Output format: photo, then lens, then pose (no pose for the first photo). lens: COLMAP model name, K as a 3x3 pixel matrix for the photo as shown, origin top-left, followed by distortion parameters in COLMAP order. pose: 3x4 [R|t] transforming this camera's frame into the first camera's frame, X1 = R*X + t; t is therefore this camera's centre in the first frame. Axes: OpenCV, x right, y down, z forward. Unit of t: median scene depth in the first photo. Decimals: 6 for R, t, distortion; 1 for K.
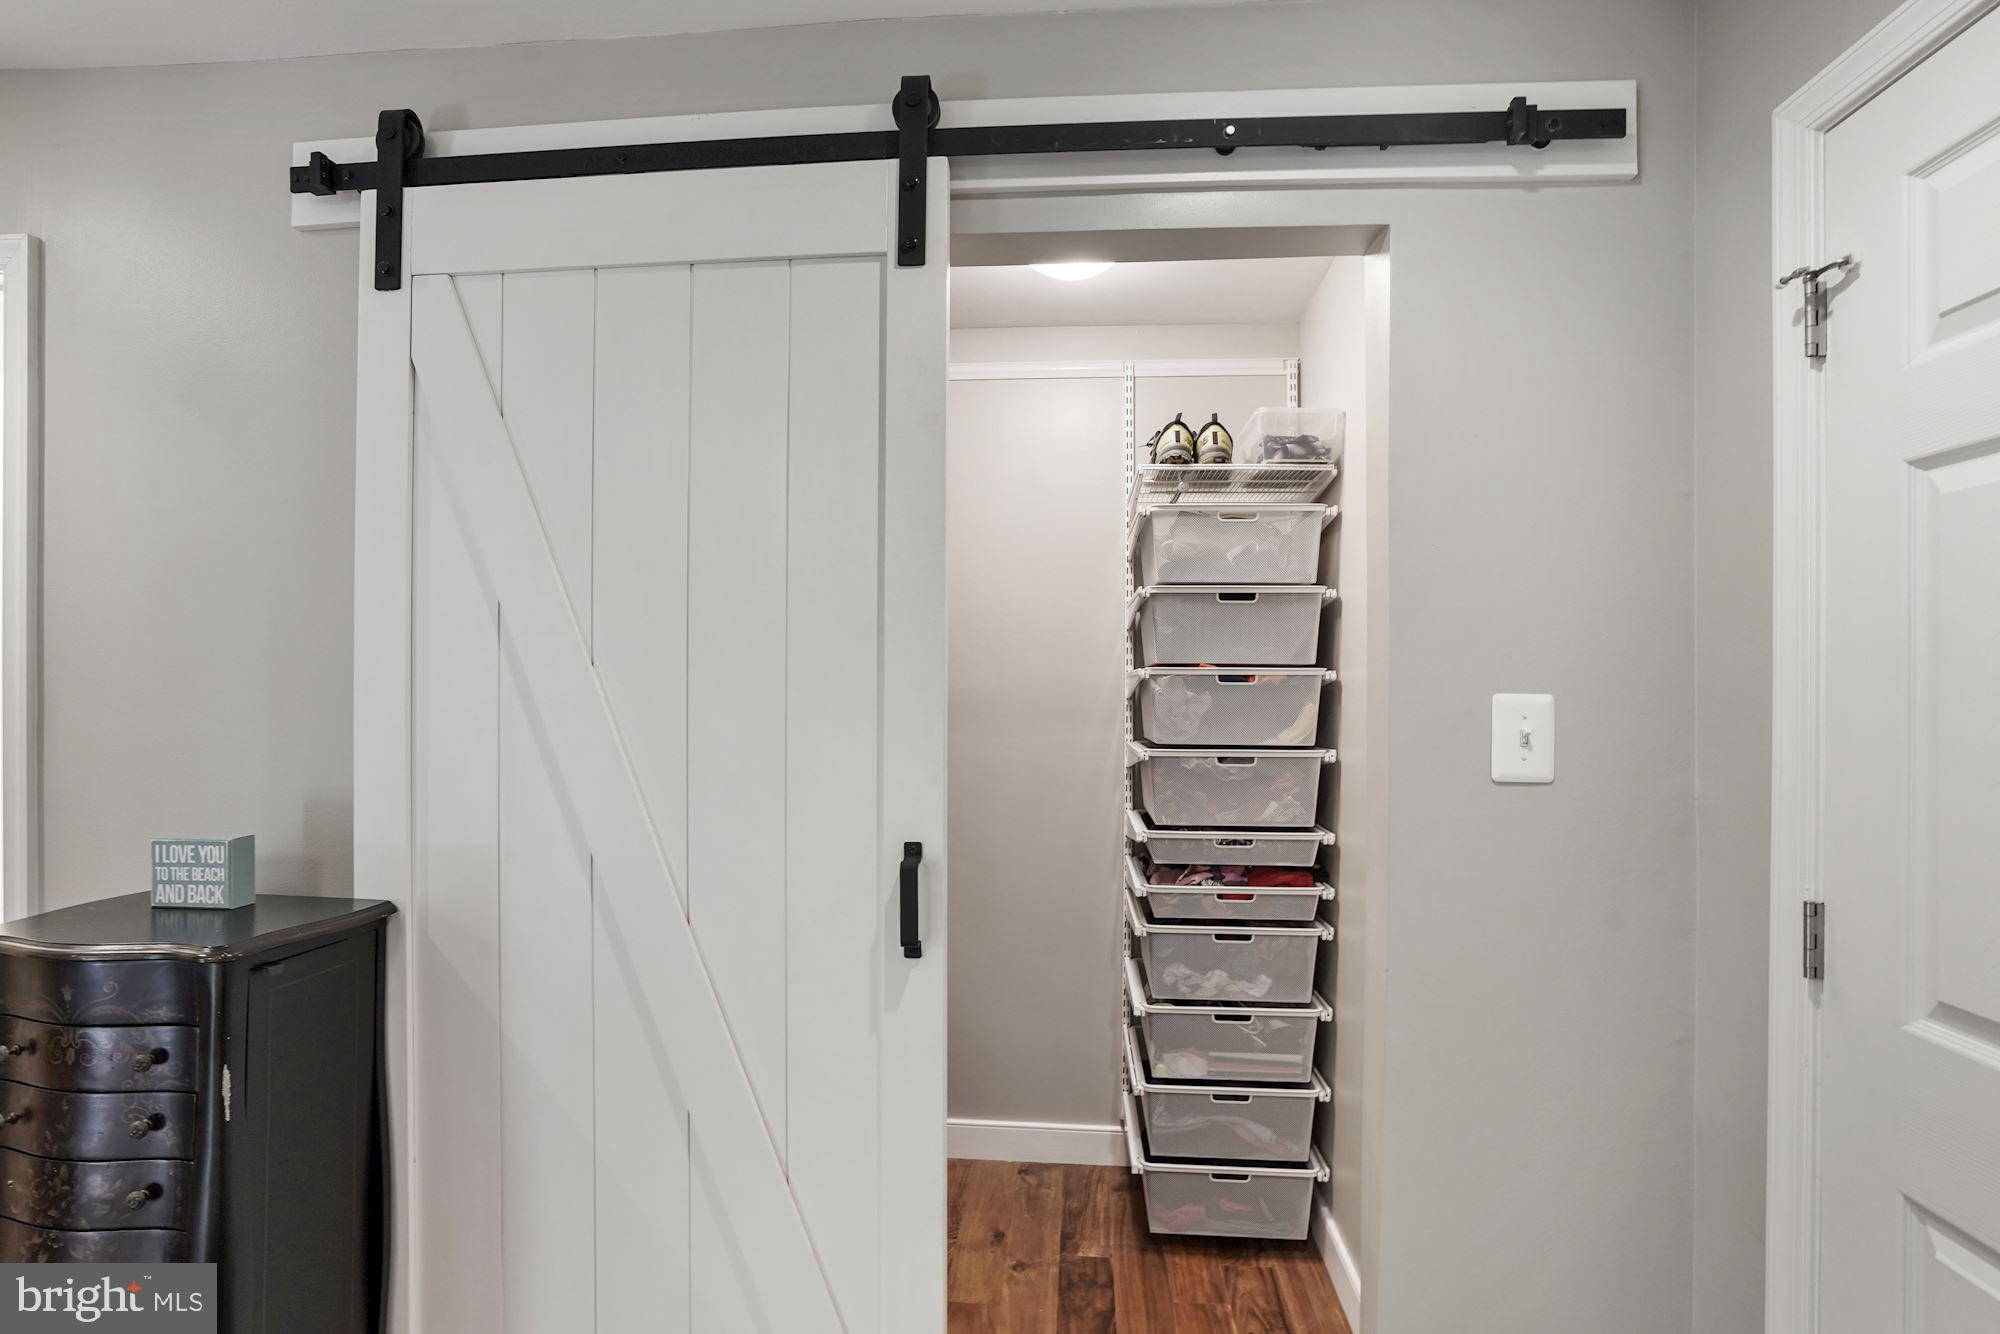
lens RADIAL K [[917.2, 0, 1000.0], [0, 917.2, 667.0], [0, 0, 1]] dist [0.000002, 0.000100]
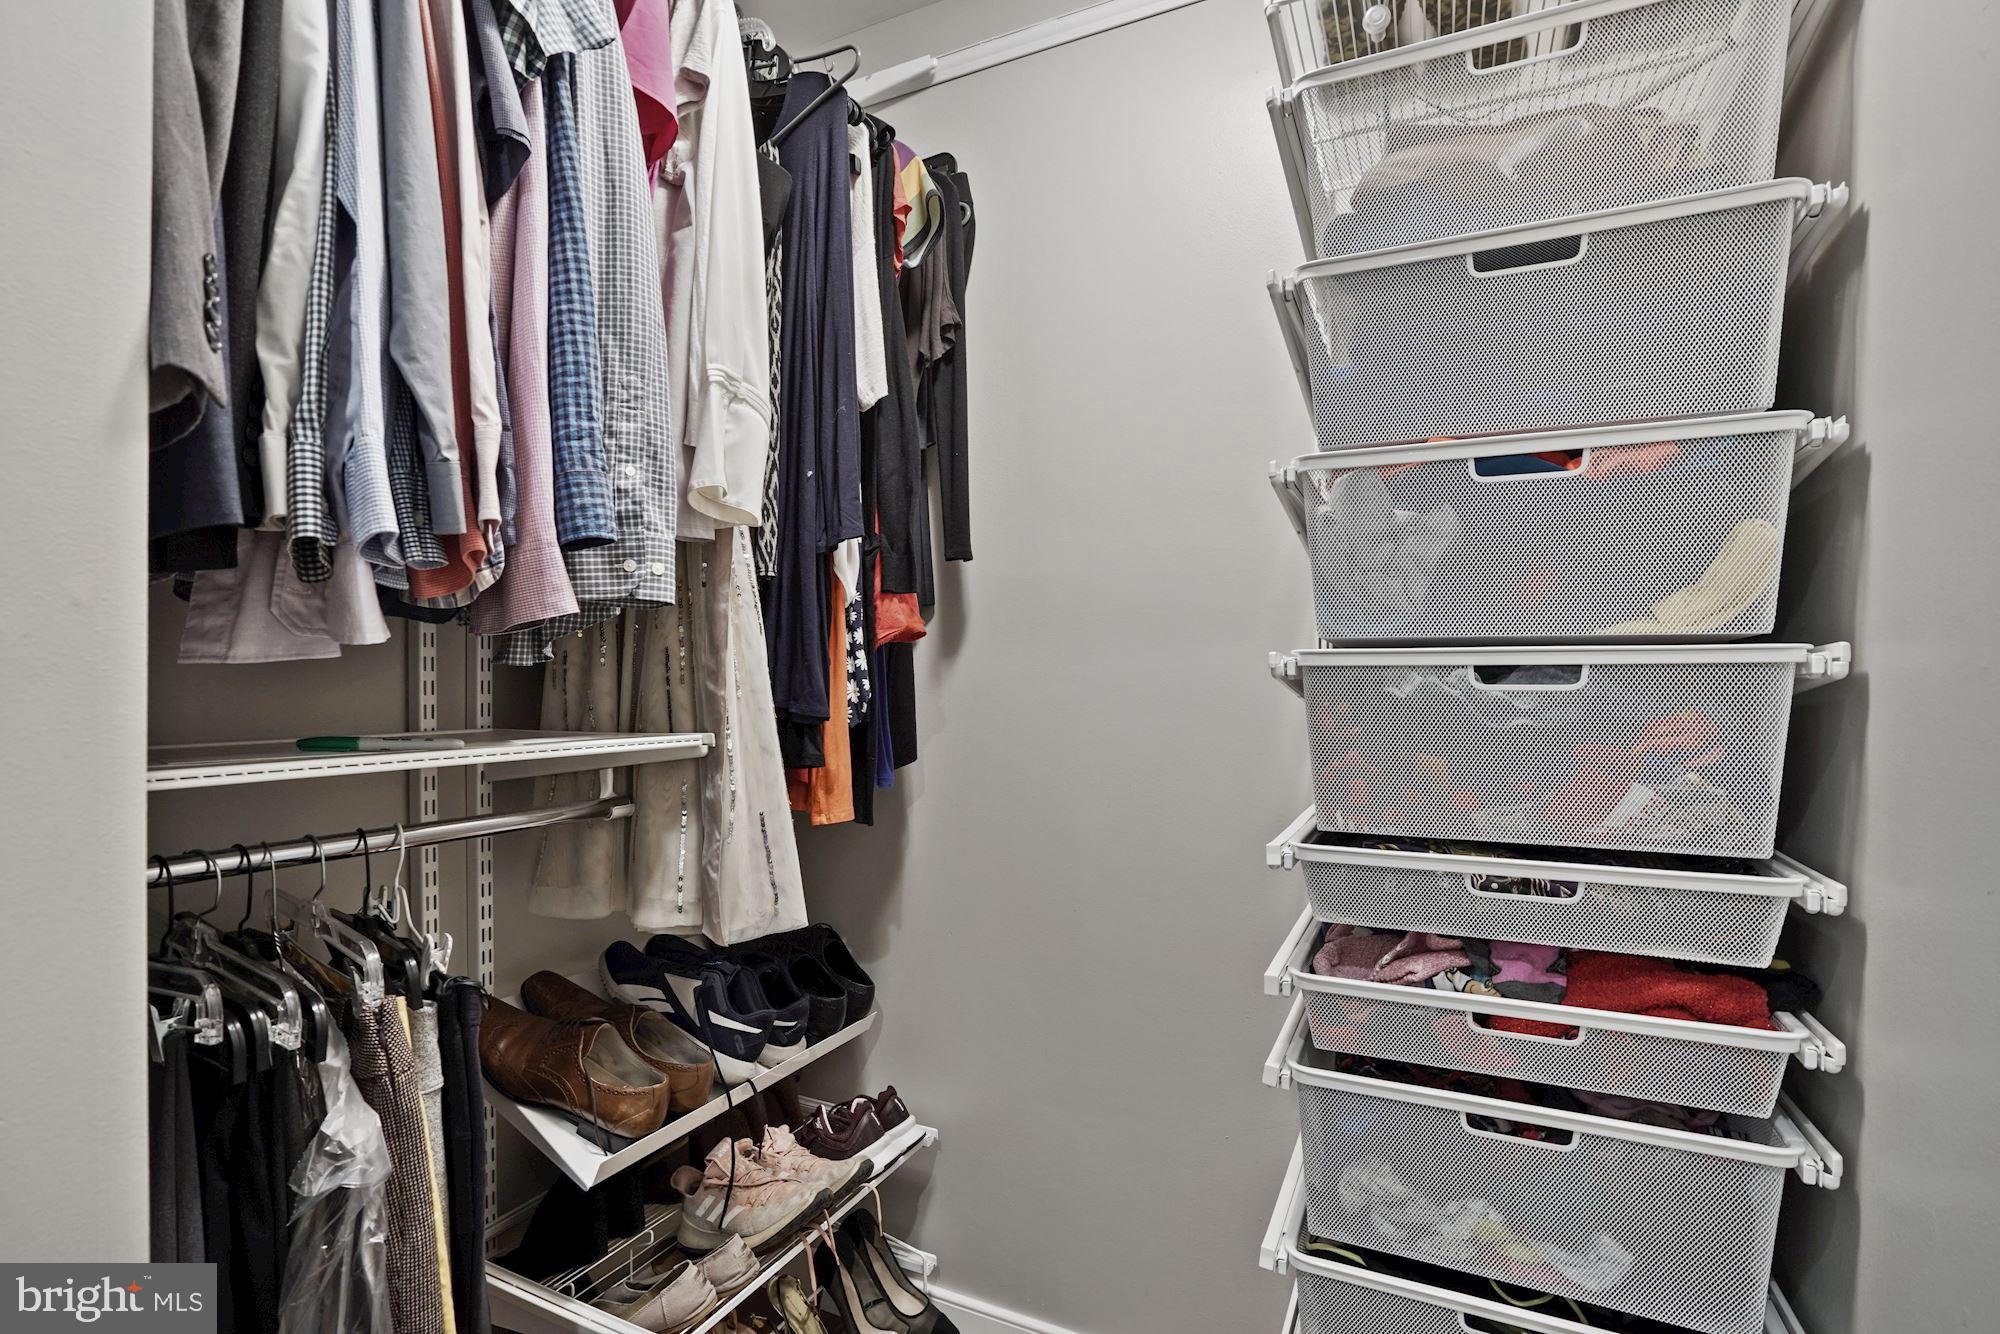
lens RADIAL K [[917.2, 0, 1000.0], [0, 917.2, 667.0], [0, 0, 1]] dist [-0.042862, 0.016207]
pose [[0.925676, -0.003069, -0.378304, 0.194469], [0.000015, 0.999967, -0.008078, 0.100984], [0.378317, 0.007472, 0.925646, 0.558749]]
